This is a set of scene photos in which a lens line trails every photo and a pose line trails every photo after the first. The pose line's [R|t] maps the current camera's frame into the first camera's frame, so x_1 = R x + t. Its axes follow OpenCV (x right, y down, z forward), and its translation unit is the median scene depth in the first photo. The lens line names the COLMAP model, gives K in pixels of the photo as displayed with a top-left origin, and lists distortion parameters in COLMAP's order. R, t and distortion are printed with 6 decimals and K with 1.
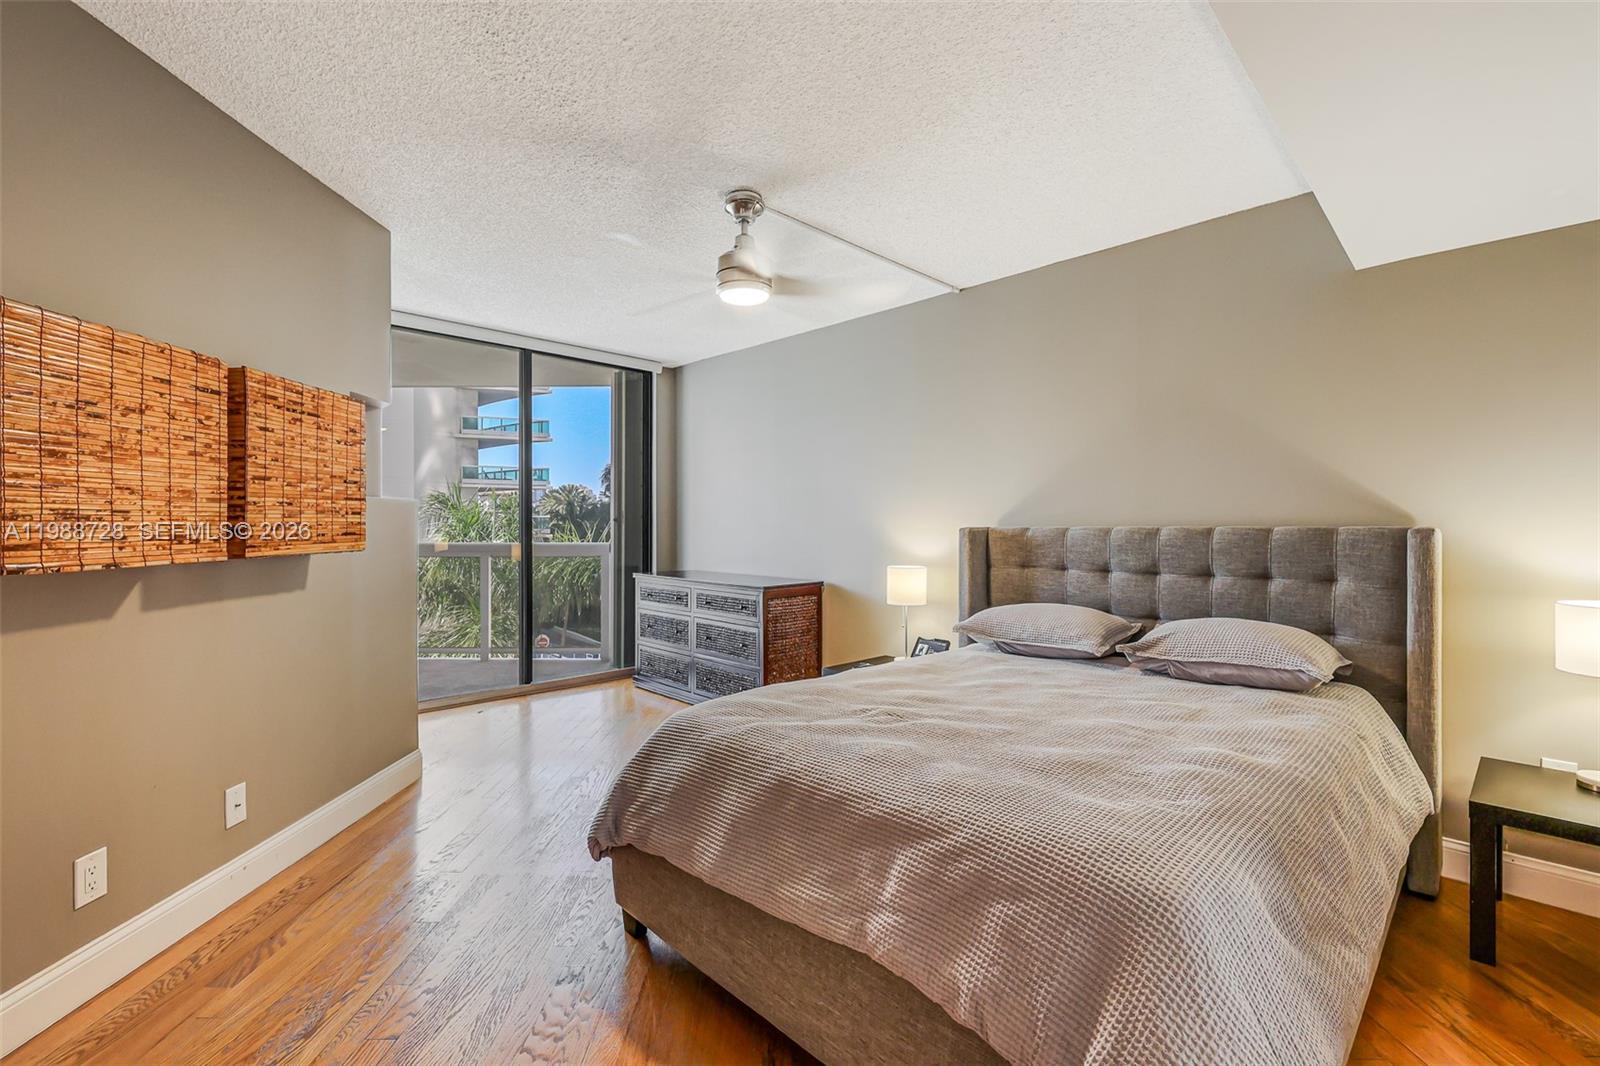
lens RADIAL K [[690.3, 0, 796.3], [0, 690.3, 513.9], [0, 0, 1]] dist [-0.001829, 0.000112]
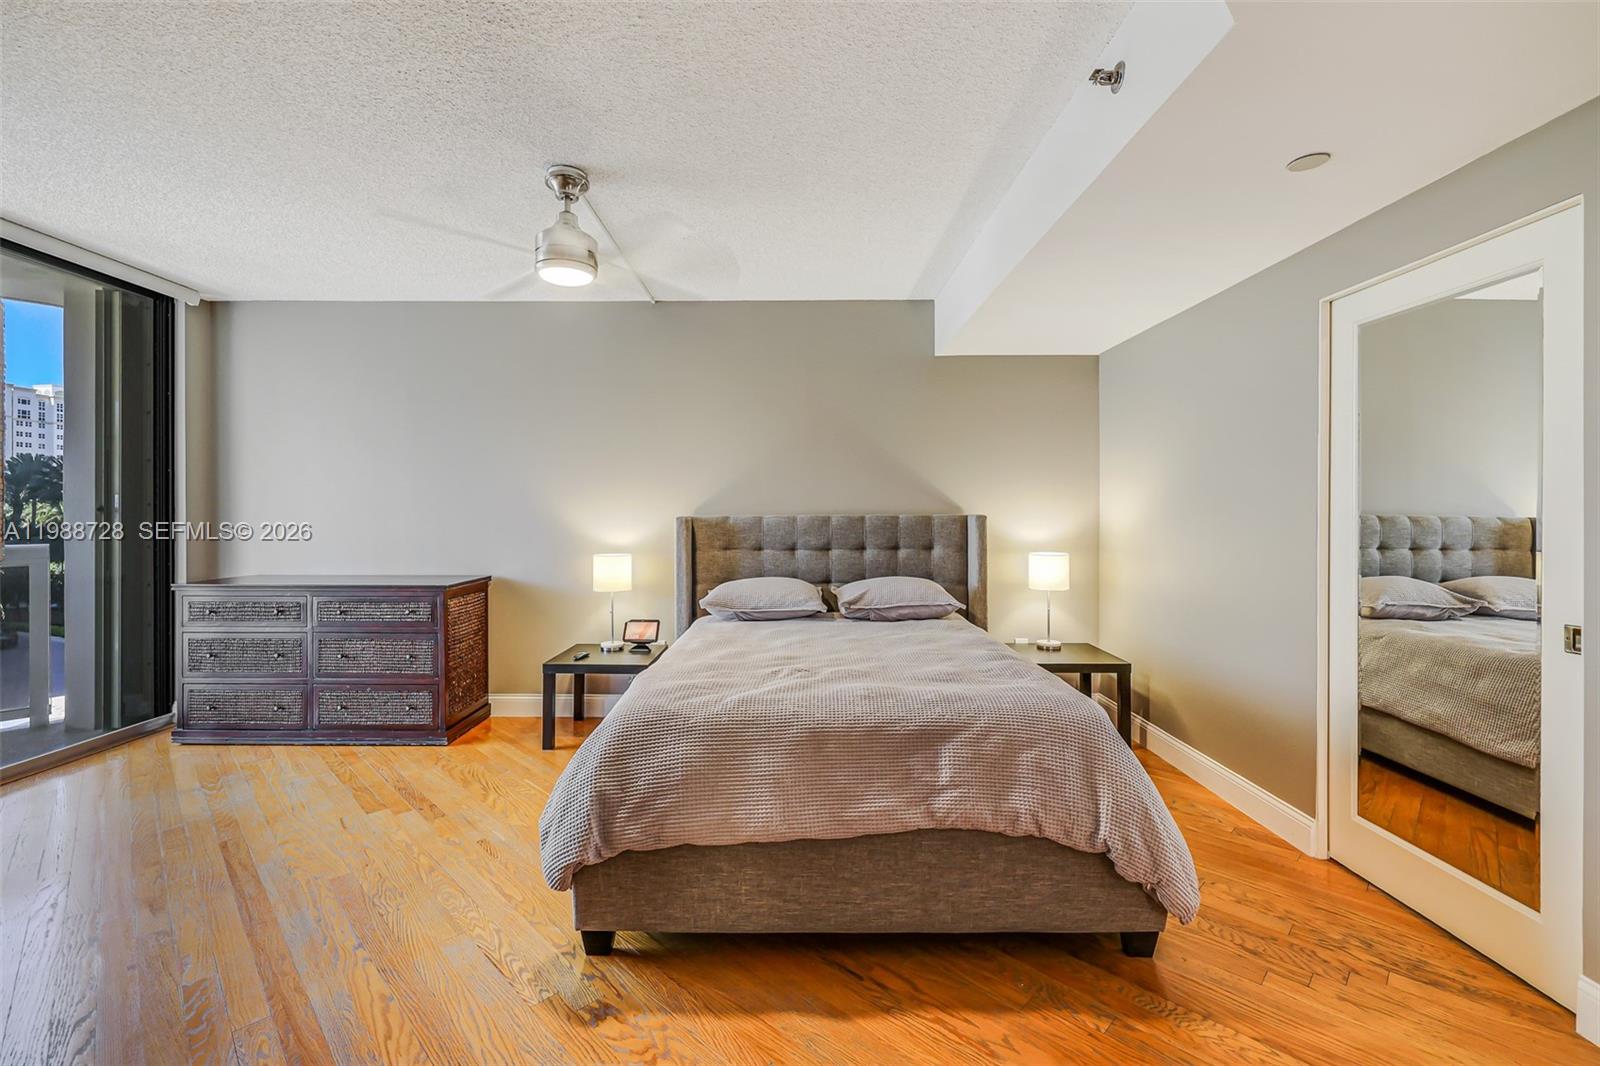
lens RADIAL K [[670.4, 0, 794.8], [0, 670.4, 499.6], [0, 0, 1]] dist [-0.002118, -0.000157]
pose [[0.704752, 0.011090, 0.709367, -0.467712], [-0.008710, 0.999938, -0.006979, -0.002287], [-0.709400, -0.001260, 0.704805, 0.113101]]
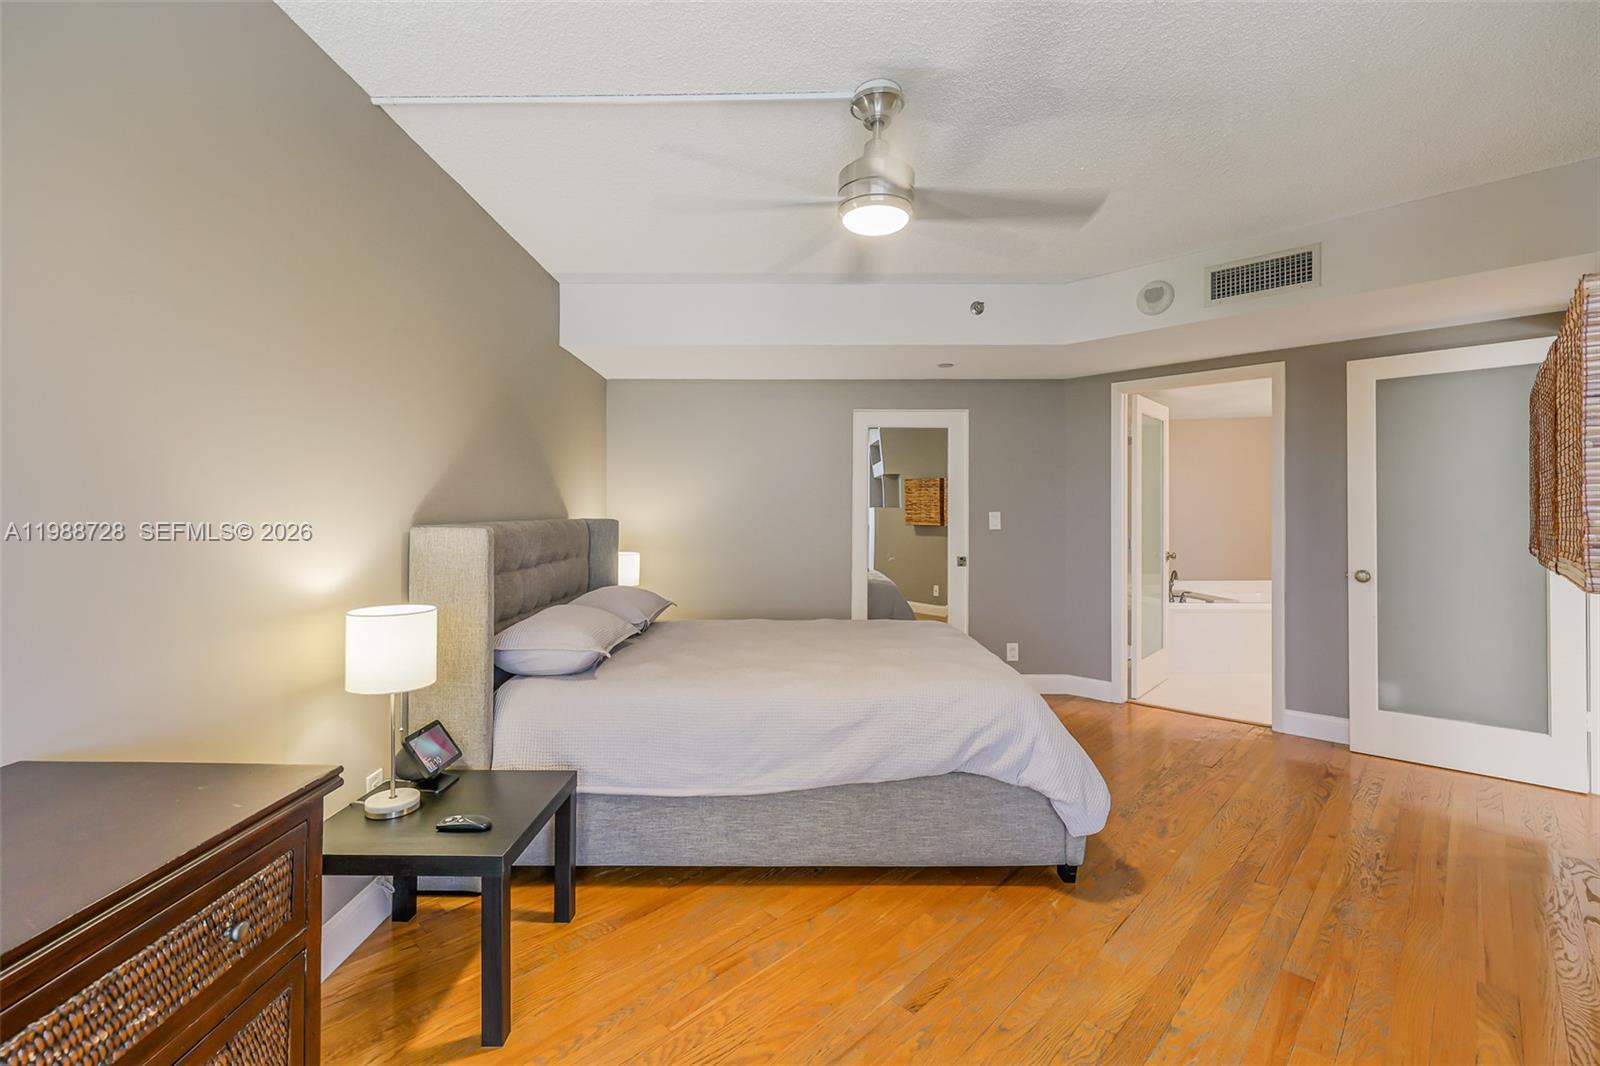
lens RADIAL K [[690.3, 0, 796.3], [0, 690.3, 513.9], [0, 0, 1]] dist [-0.001829, 0.000112]
pose [[-0.711247, 0.007122, 0.702906, -0.481228], [-0.002348, 0.999919, -0.012507, 0.012280], [-0.702938, -0.010546, -0.711173, 1.409070]]
